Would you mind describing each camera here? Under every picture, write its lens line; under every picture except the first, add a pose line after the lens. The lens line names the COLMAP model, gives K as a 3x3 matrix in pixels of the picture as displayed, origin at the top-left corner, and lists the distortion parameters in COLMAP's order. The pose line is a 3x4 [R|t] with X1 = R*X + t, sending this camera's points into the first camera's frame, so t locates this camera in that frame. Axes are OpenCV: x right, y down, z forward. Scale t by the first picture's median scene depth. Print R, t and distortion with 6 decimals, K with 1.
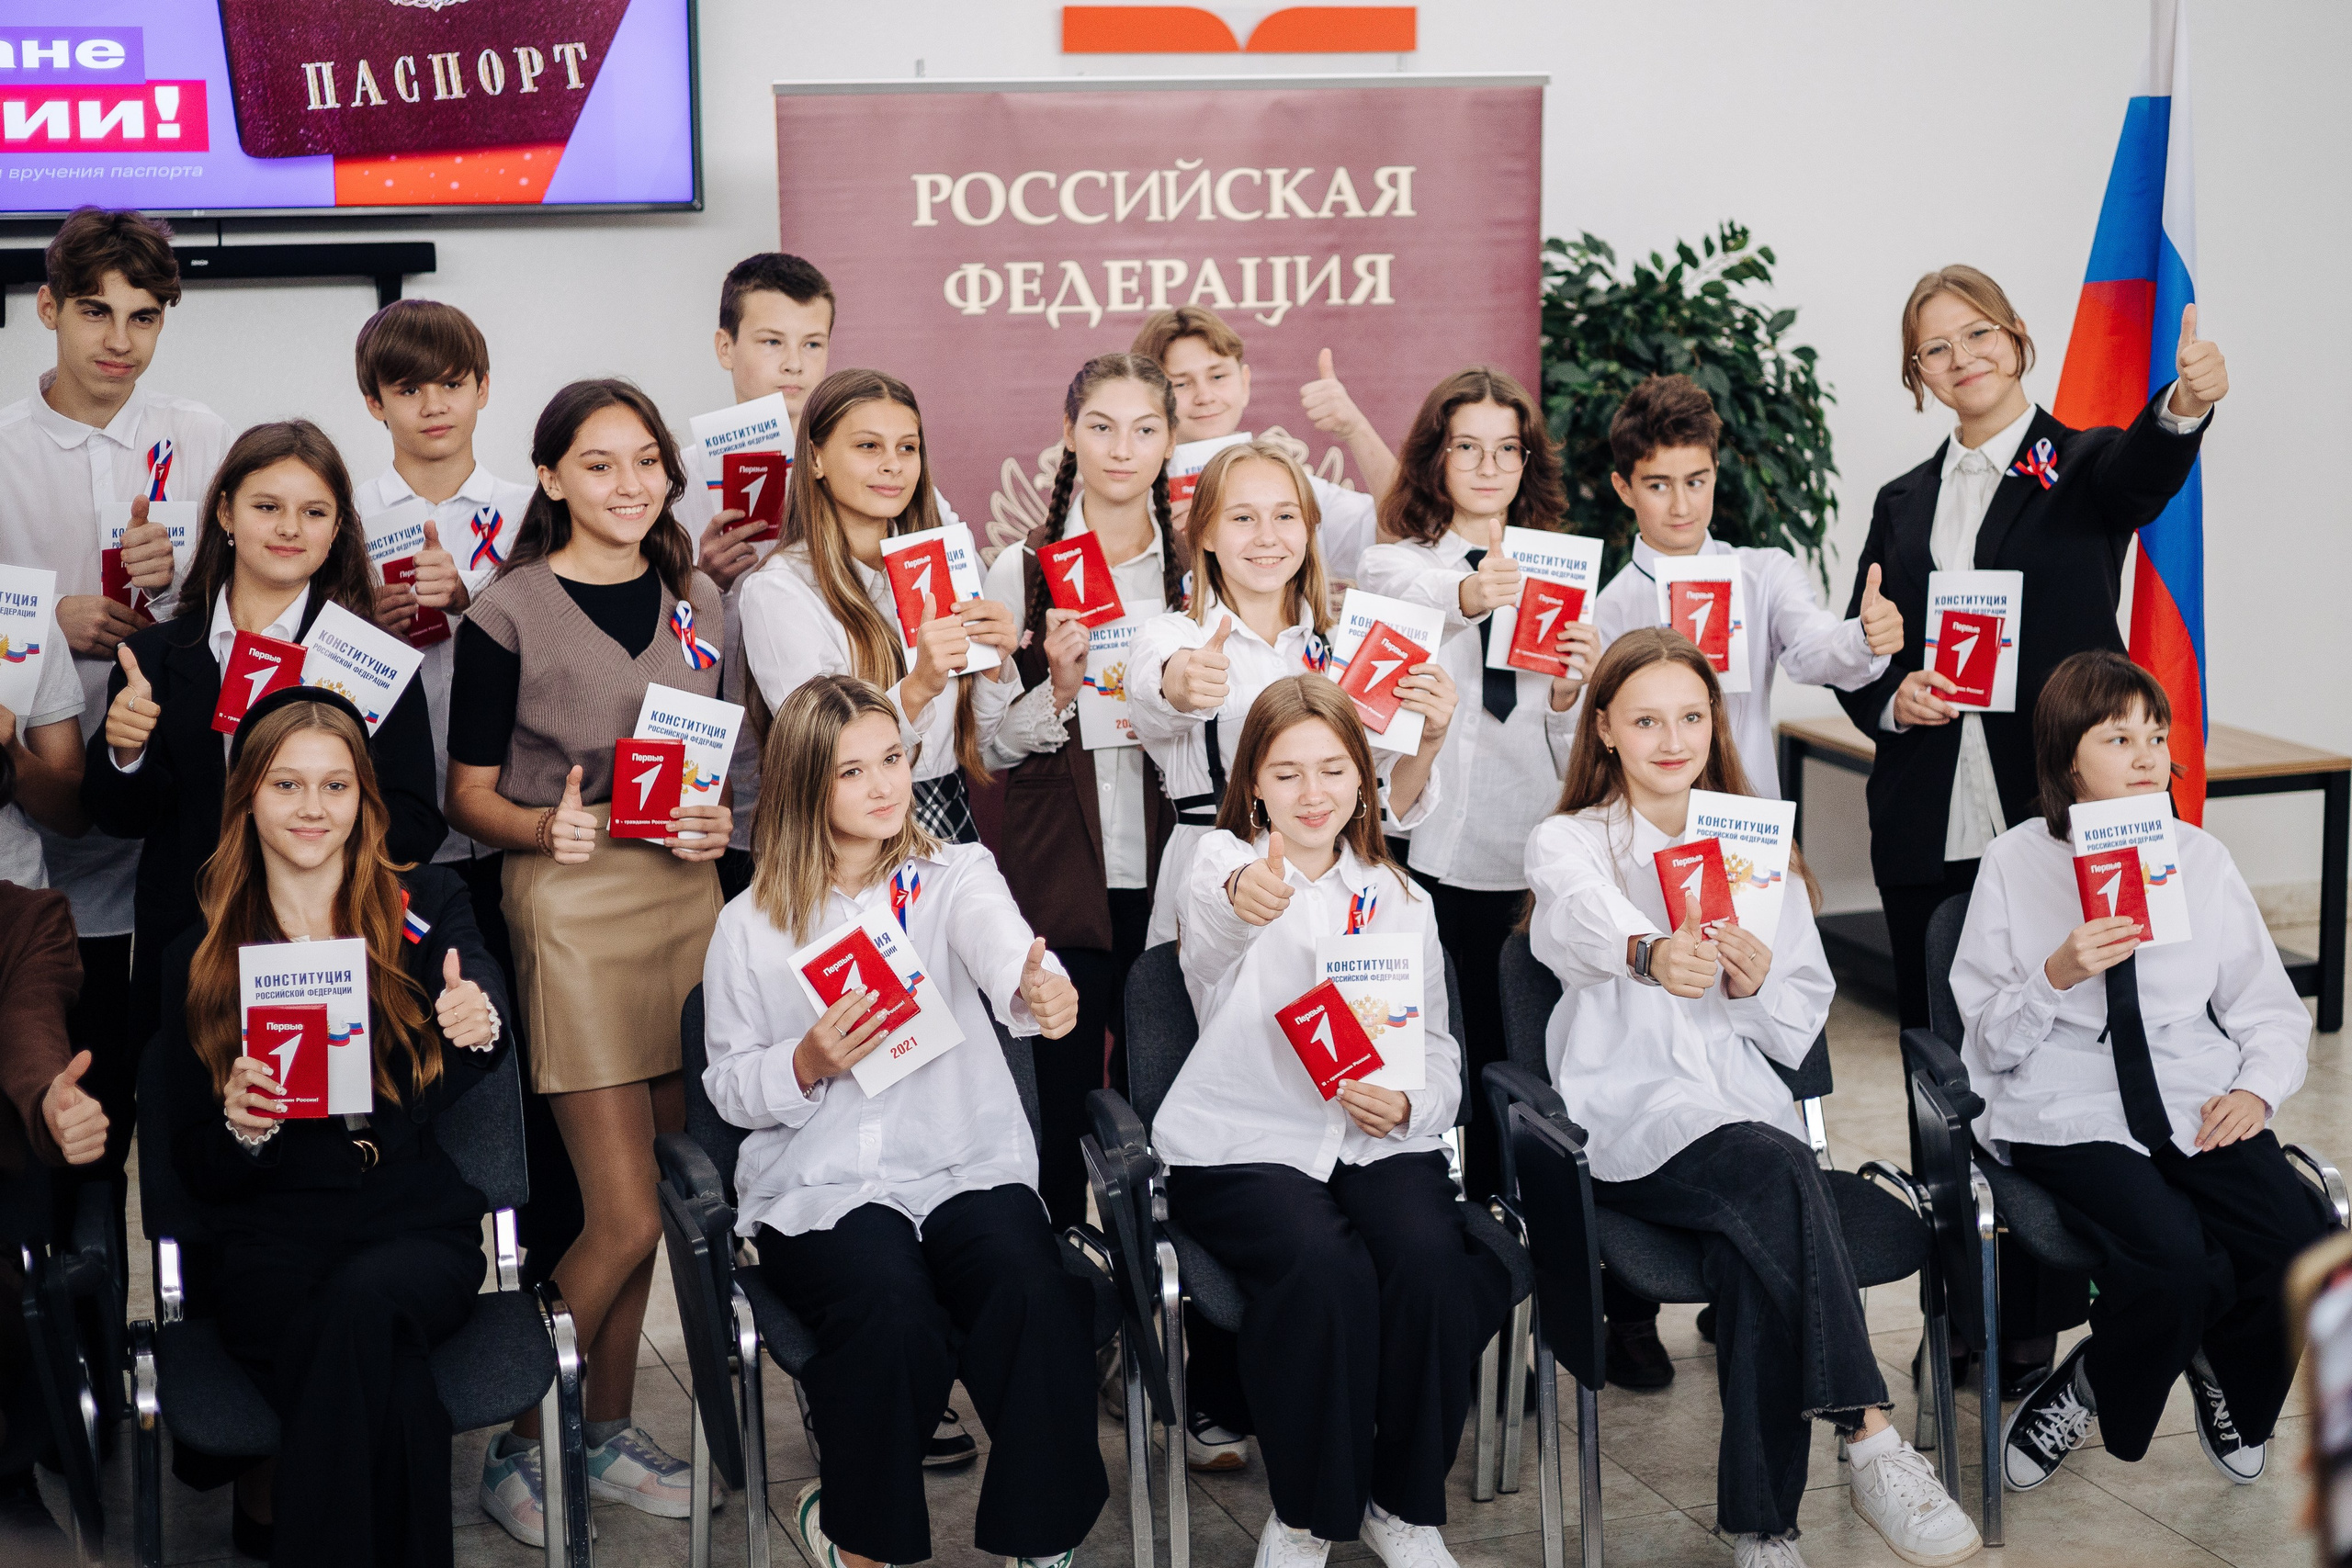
lens RADIAL K [[3695.0, 0, 1269.2], [0, 3695.0, 705.1], [0, 0, 1]] dist [-0.034349, 0.000000]
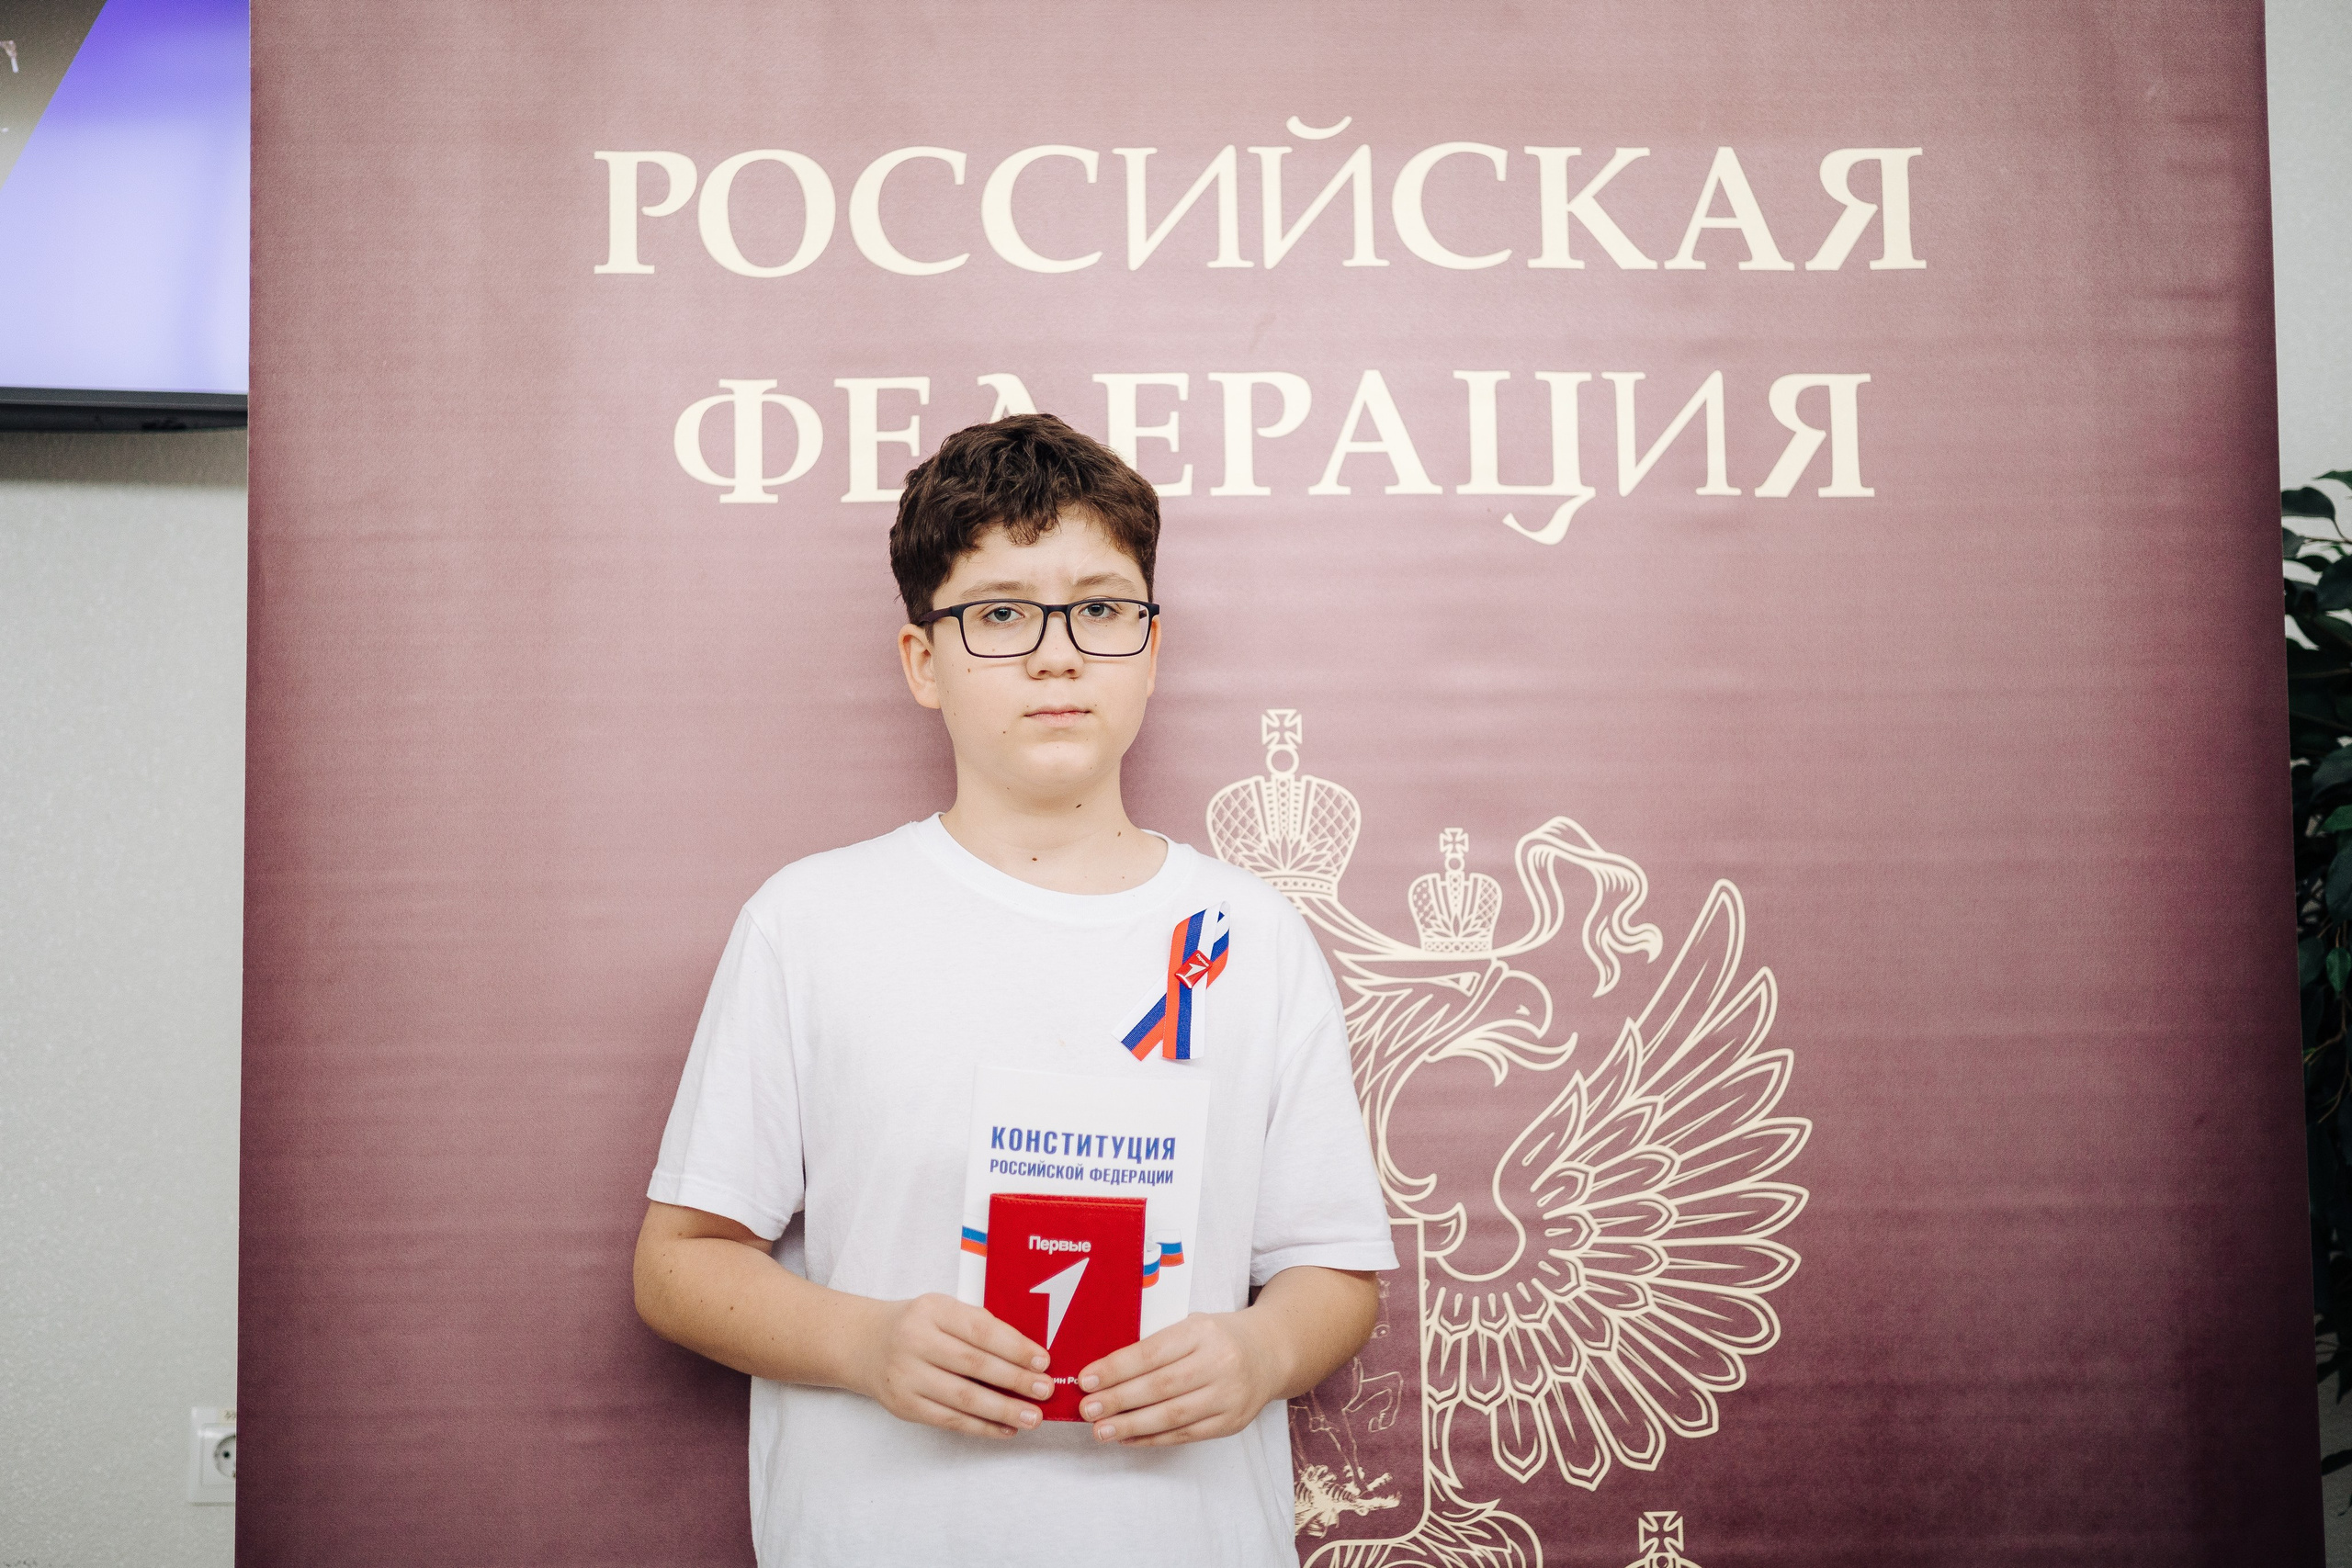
lens RADIAL K [[3460.2, 0, 1162.2], [0, 3460.2, 769.0], [0, 0, 1]] dist [0.000152, 0.000000]
pose [[0.978016, -0.025329, -0.206986, 0.035371], [-0.031889, 0.962755, -0.268489, 0.015376], [0.206077, 0.269187, 0.940782, 0.673460]]
